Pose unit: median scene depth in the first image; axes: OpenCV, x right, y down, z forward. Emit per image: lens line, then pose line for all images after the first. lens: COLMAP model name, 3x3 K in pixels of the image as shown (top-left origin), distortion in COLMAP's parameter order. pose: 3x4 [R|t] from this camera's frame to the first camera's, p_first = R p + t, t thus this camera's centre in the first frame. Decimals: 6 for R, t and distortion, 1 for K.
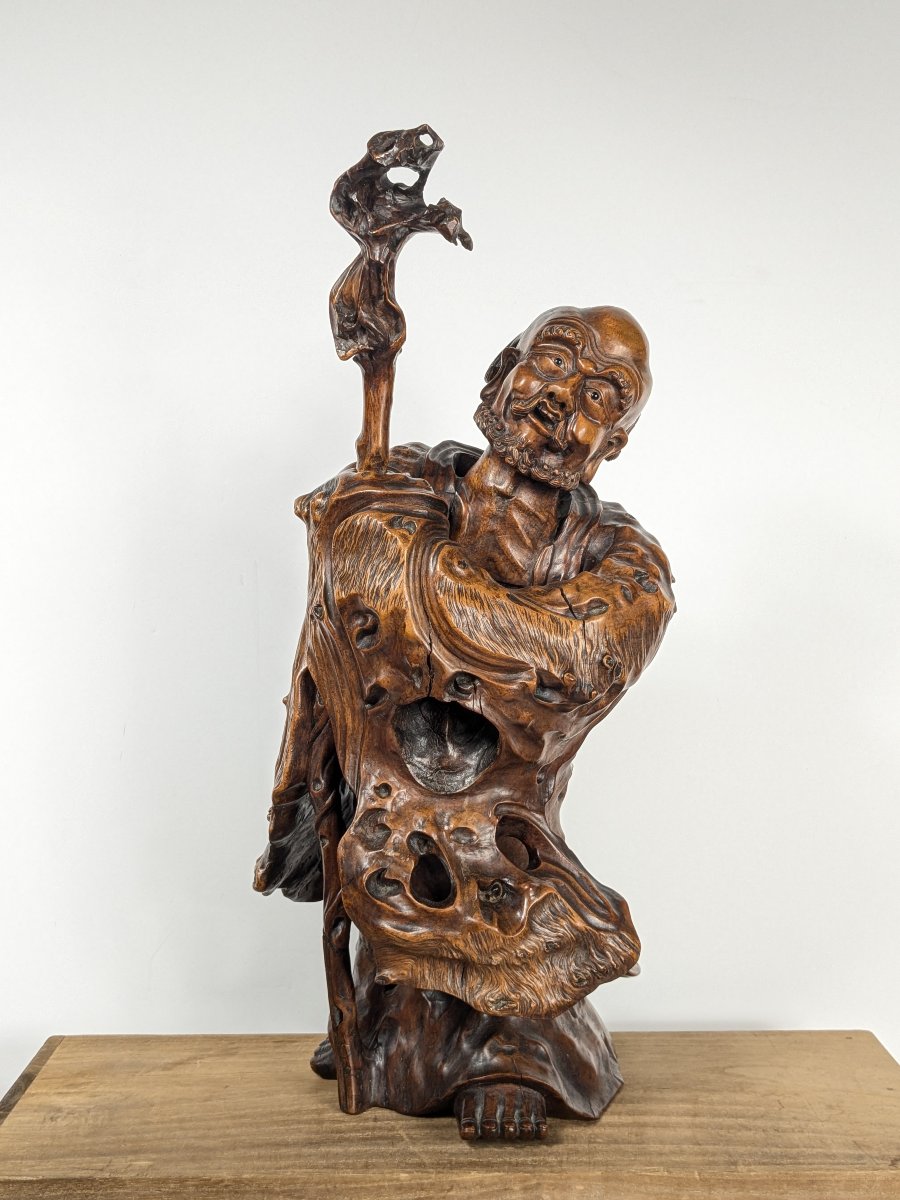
lens RADIAL K [[1137.1, 0, 450.0], [0, 1137.1, 600.0], [0, 0, 1]] dist [0.005112, -0.001030]
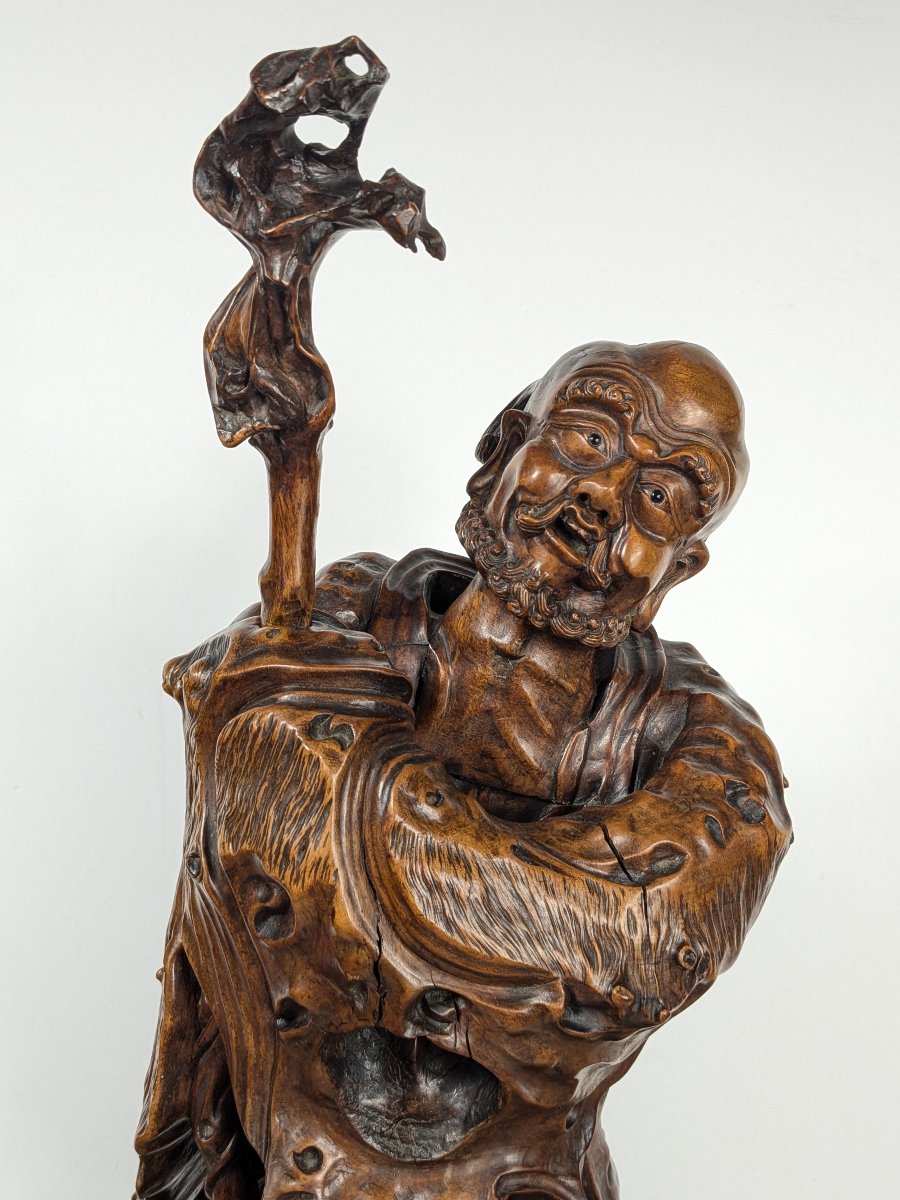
lens RADIAL K [[1269.5, 0, 450.0], [0, 1269.5, 600.0], [0, 0, 1]] dist [0.031092, -0.018305]
pose [[0.999897, -0.009626, -0.010611, 0.025856], [0.009545, 0.999925, -0.007664, -0.122674], [0.010684, 0.007562, 0.999914, 0.337681]]
